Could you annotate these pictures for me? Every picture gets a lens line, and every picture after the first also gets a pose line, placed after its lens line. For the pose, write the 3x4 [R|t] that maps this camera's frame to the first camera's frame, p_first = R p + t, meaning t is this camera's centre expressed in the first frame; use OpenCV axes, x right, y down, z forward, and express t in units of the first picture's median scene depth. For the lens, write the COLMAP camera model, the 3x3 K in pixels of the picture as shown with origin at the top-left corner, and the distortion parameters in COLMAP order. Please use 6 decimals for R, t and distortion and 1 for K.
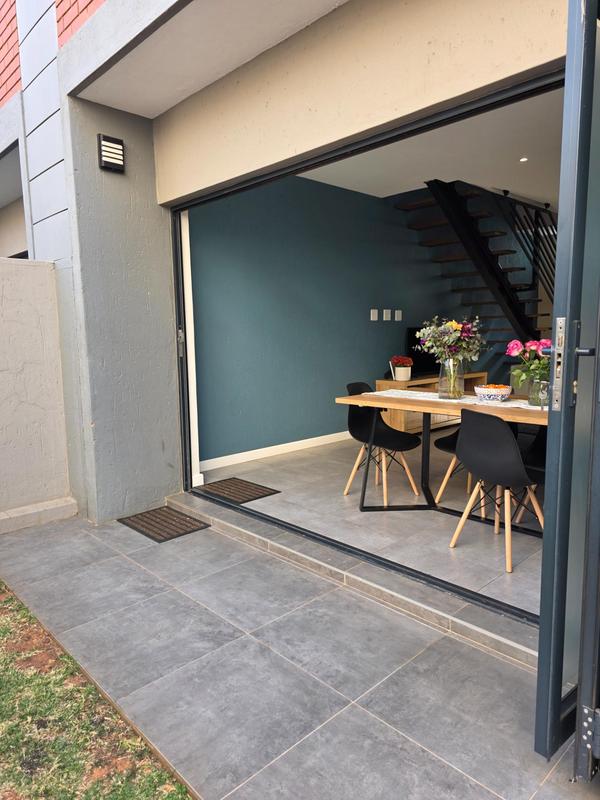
lens RADIAL K [[540.6, 0, 292.2], [0, 540.6, 401.8], [0, 0, 1]] dist [0.057275, -0.047917]
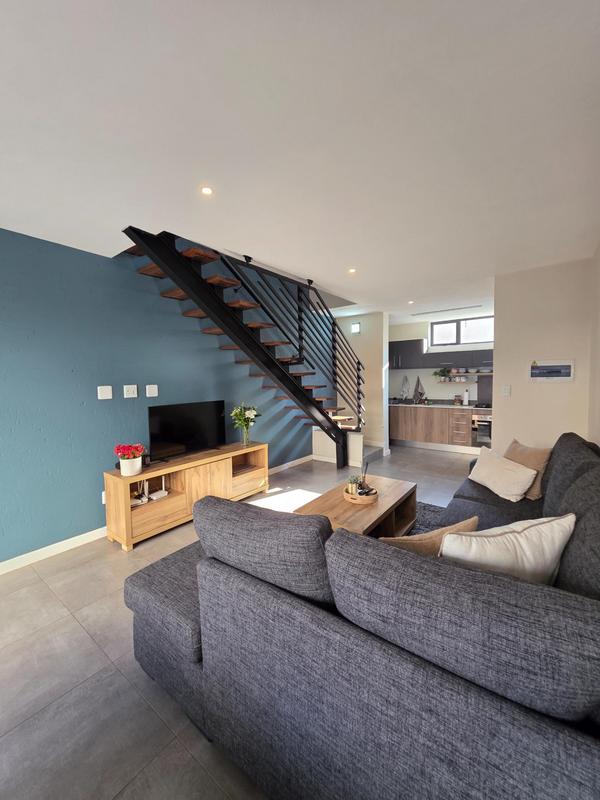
lens RADIAL K [[320.9, 0, 303.6], [0, 320.9, 396.8], [0, 0, 1]] dist [0.002706, -0.000239]
pose [[0.984809, -0.009882, 0.173361, 0.617069], [0.021570, 0.997609, -0.065666, -0.191851], [-0.172298, 0.068408, 0.982667, 0.769634]]
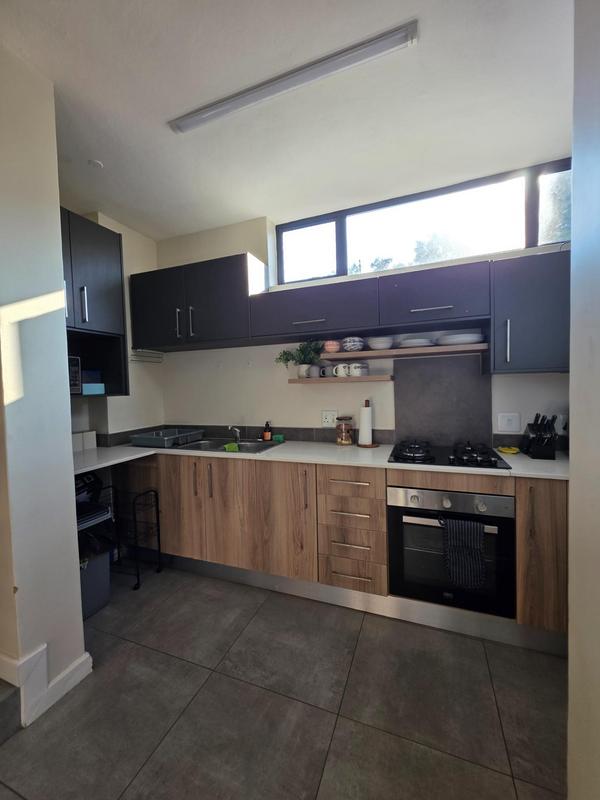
lens RADIAL K [[321.3, 0, 303.3], [0, 321.3, 395.3], [0, 0, 1]] dist [0.002255, -0.000072]
pose [[0.900018, -0.021230, 0.435336, 1.420498], [0.065795, 0.993985, -0.087553, -0.290037], [-0.430858, 0.107442, 0.896001, 1.835267]]
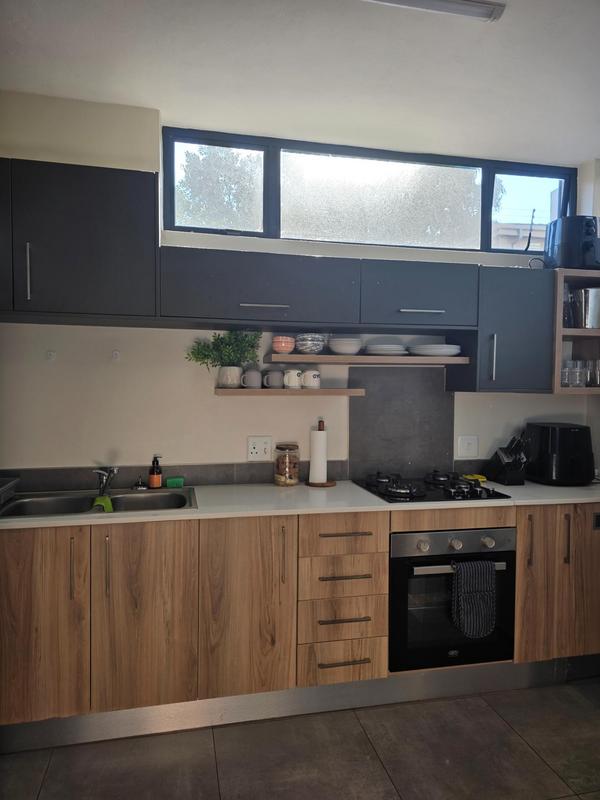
lens RADIAL K [[540.6, 0, 292.2], [0, 540.6, 401.8], [0, 0, 1]] dist [0.057275, -0.047917]
pose [[0.513756, -0.014343, 0.857816, 1.141123], [0.088142, 0.995452, -0.036146, -0.329176], [-0.853396, 0.094180, 0.512684, 1.980945]]
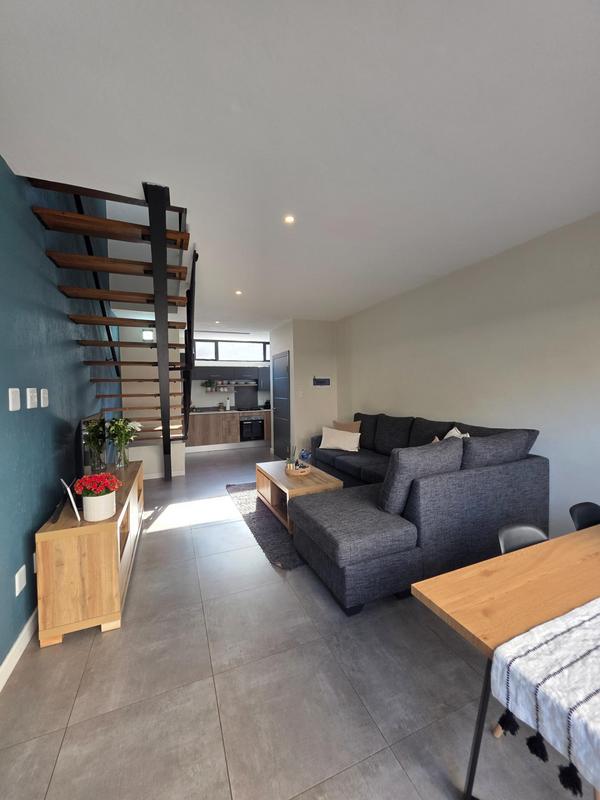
lens RADIAL K [[320.9, 0, 303.6], [0, 320.9, 396.8], [0, 0, 1]] dist [0.002706, -0.000239]
pose [[0.349833, -0.016795, 0.936661, -0.047182], [0.128547, 0.991242, -0.030237, -0.202358], [-0.927951, 0.130983, 0.348928, 1.105698]]
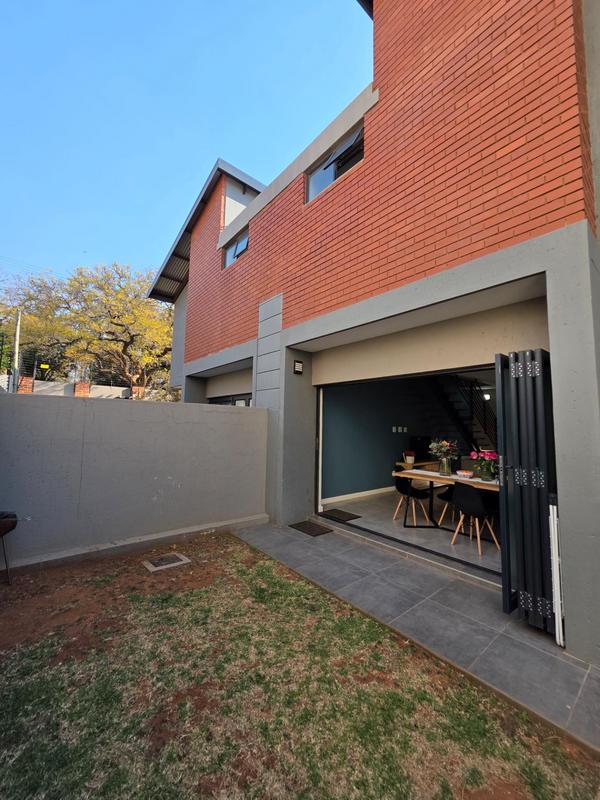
lens RADIAL K [[318.0, 0, 304.4], [0, 318.0, 397.3], [0, 0, 1]] dist [0.002480, -0.000162]
pose [[0.997965, 0.031849, -0.055246, -0.207649], [-0.042976, 0.975954, -0.213698, -0.014729], [0.047112, 0.215638, 0.975336, -0.348308]]
